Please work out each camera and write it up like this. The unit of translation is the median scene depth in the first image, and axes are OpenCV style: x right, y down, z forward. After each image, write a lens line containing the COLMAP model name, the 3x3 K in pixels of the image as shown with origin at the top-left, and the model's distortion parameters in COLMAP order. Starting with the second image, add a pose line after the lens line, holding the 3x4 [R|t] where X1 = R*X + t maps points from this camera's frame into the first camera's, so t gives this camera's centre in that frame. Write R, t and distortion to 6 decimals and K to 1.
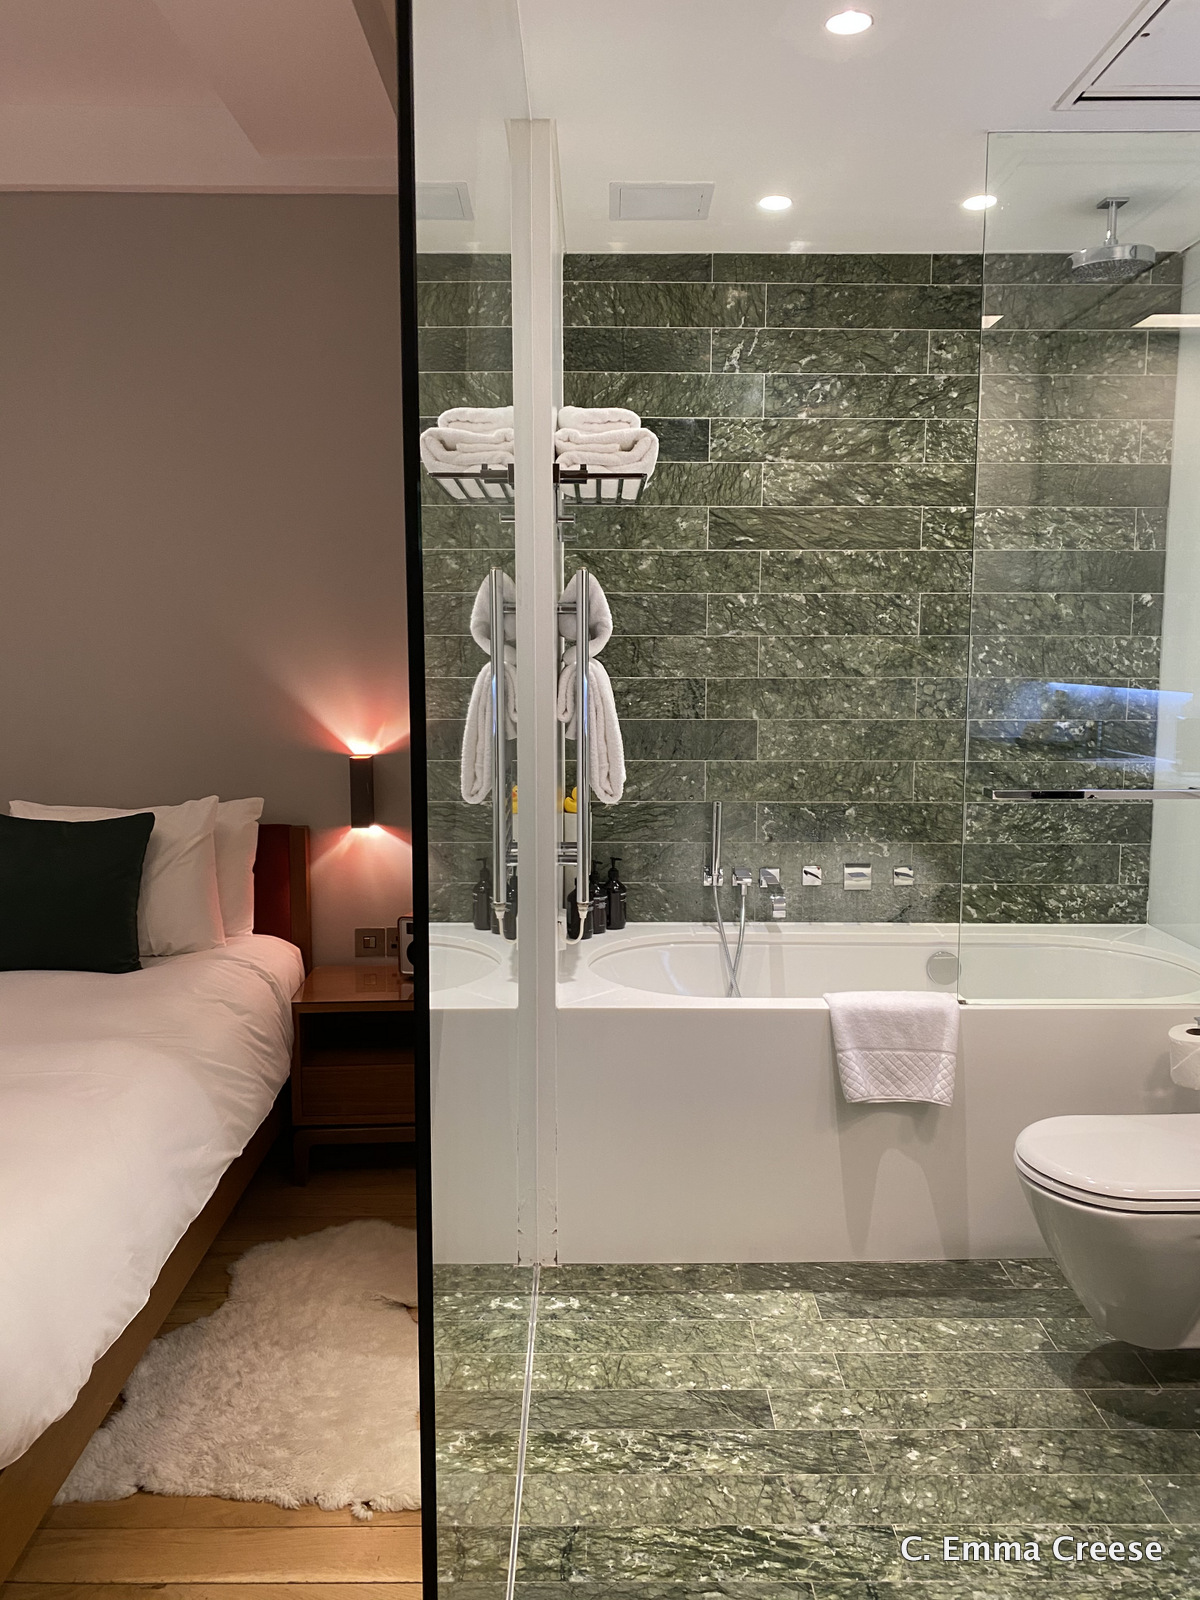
lens RADIAL K [[1221.5, 0, 597.6], [0, 1221.5, 793.9], [0, 0, 1]] dist [0.008320, -0.007690]
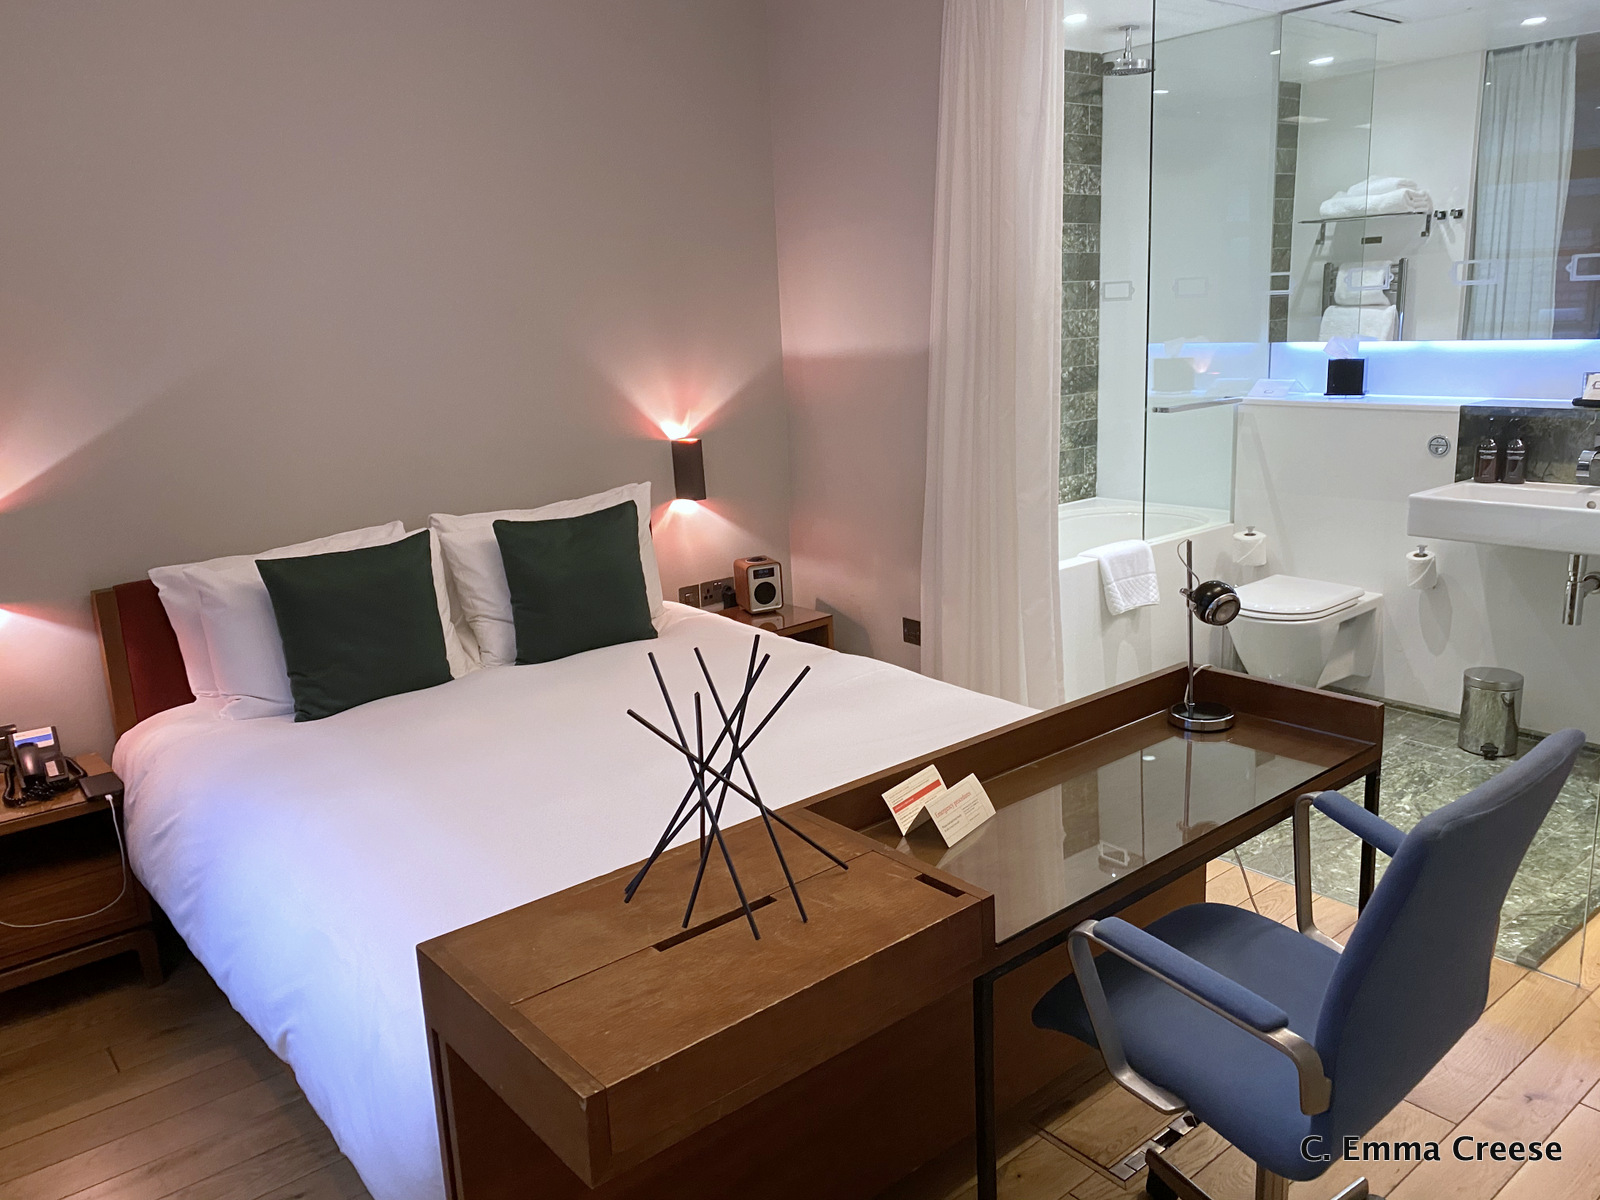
lens RADIAL K [[1221.5, 0, 801.9], [0, 1221.5, 598.7], [0, 0, 1]] dist [0.008320, -0.007690]
pose [[0.774005, -0.179775, 0.607122, -0.853882], [0.118445, 0.983030, 0.140082, -0.030271], [-0.622003, -0.036514, 0.782163, 0.011993]]
